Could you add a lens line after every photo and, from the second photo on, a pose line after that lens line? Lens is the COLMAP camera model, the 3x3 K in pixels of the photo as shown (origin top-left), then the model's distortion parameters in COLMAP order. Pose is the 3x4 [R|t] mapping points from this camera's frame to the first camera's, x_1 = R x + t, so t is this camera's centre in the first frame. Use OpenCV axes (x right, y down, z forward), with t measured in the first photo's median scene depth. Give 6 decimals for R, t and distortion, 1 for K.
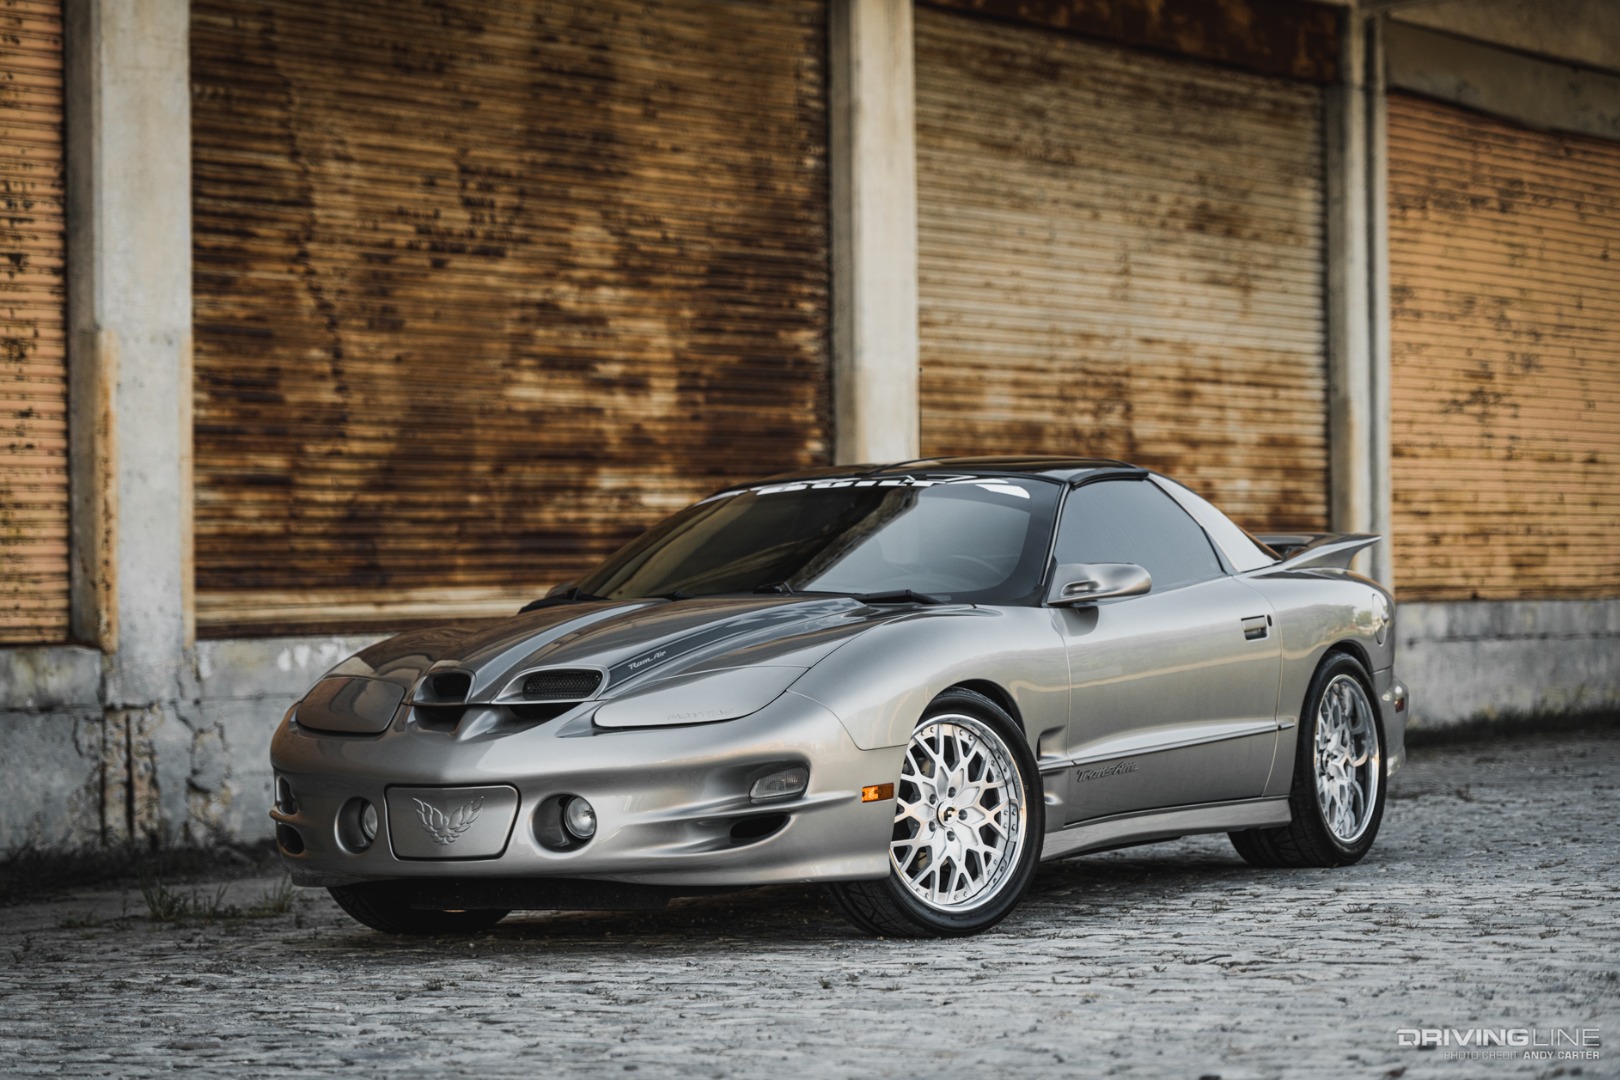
lens RADIAL K [[5017.1, 0, 810.0], [0, 5017.1, 540.0], [0, 0, 1]] dist [-0.039573, -0.355331]
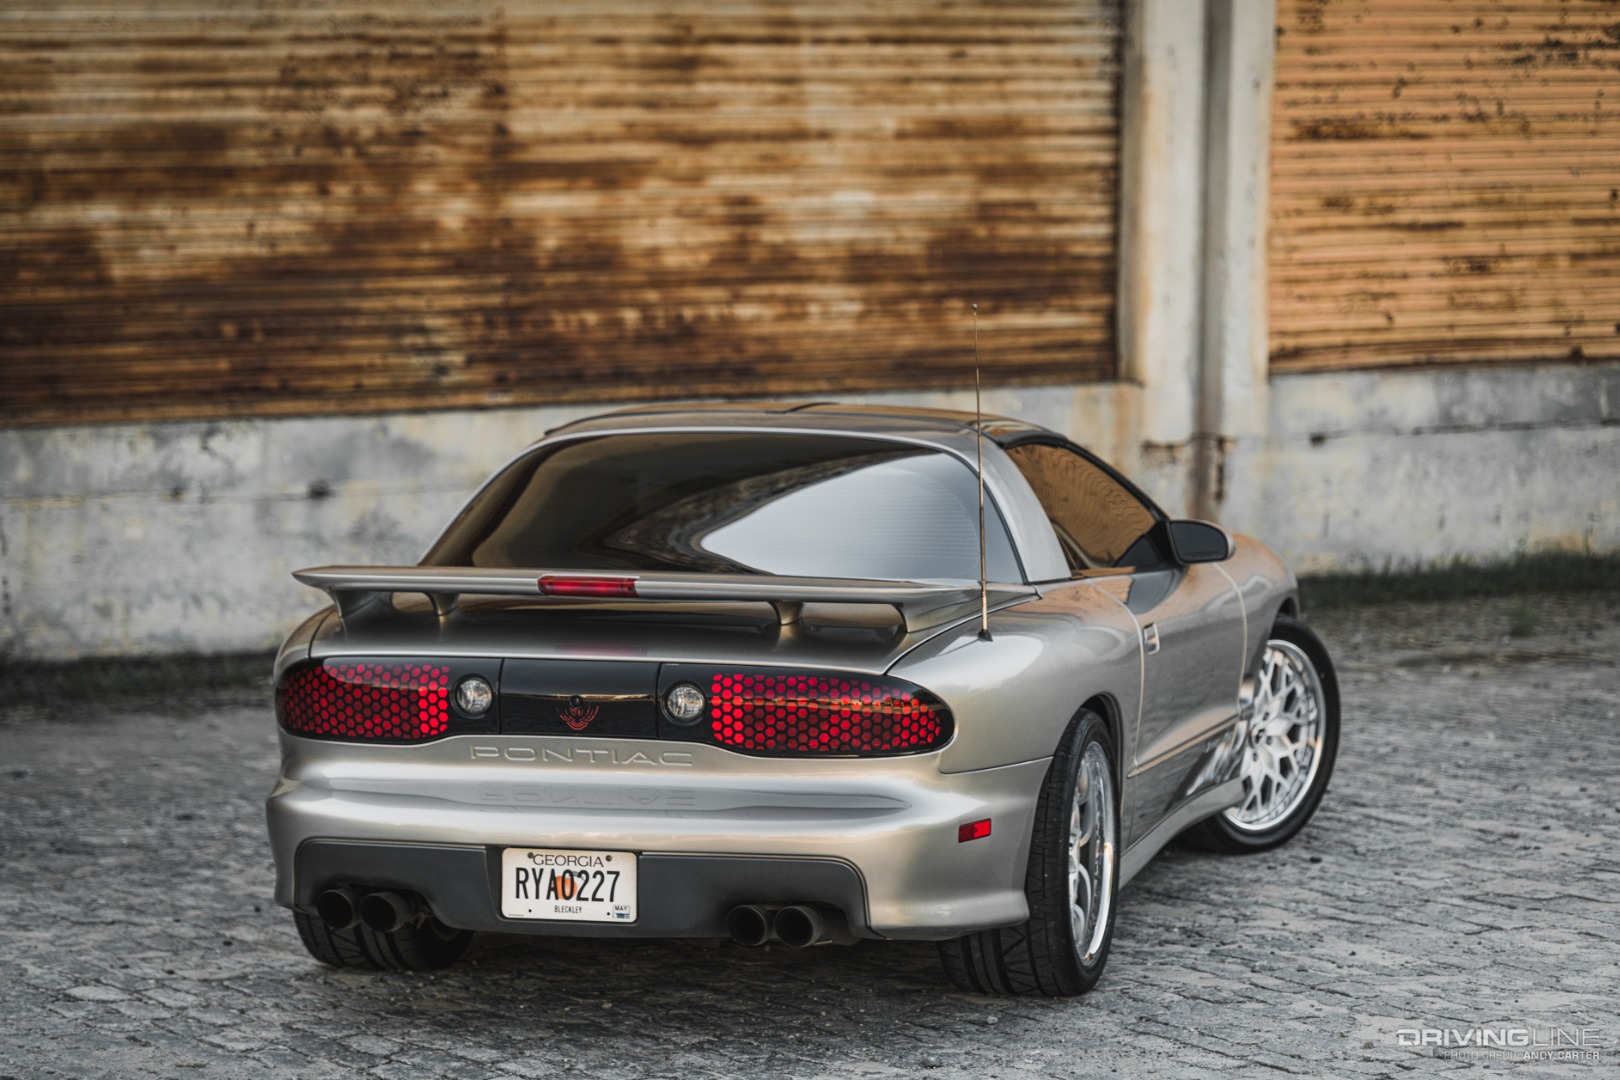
lens RADIAL K [[6227.8, 0, 810.0], [0, 6227.8, 540.0], [0, 0, 1]] dist [-0.111895, -2.652153]
pose [[0.887645, 0.090503, -0.451548, 0.542803], [-0.033345, 0.990557, 0.132987, -0.089620], [0.459319, -0.102988, 0.882281, 0.356729]]
